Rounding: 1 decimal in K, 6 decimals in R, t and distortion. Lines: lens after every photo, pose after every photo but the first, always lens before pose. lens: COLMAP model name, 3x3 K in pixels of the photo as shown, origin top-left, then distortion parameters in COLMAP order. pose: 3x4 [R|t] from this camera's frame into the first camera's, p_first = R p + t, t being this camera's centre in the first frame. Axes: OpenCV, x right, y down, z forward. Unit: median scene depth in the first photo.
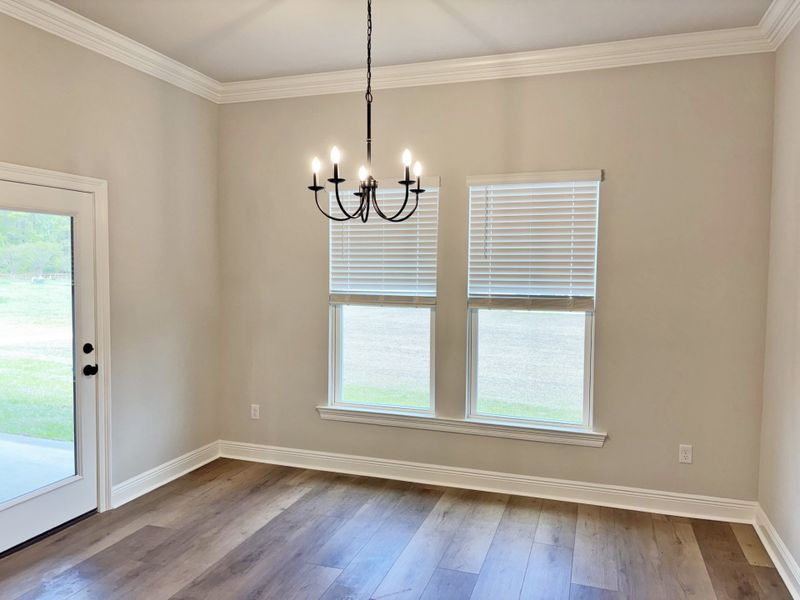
lens RADIAL K [[612.1, 0, 397.7], [0, 612.1, 299.6], [0, 0, 1]] dist [-0.010924, -0.027316]
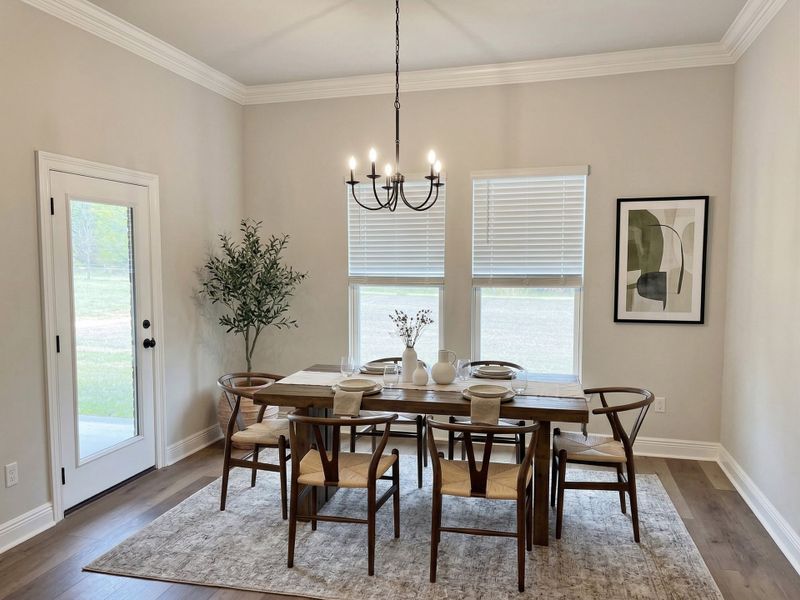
lens RADIAL K [[612.1, 0, 401.4], [0, 612.1, 302.9], [0, 0, 1]] dist [-0.010924, -0.027316]
pose [[0.998544, -0.012965, 0.052357, -0.091012], [0.011948, 0.999735, 0.019695, 0.023178], [-0.052598, -0.019041, 0.998434, -0.155988]]
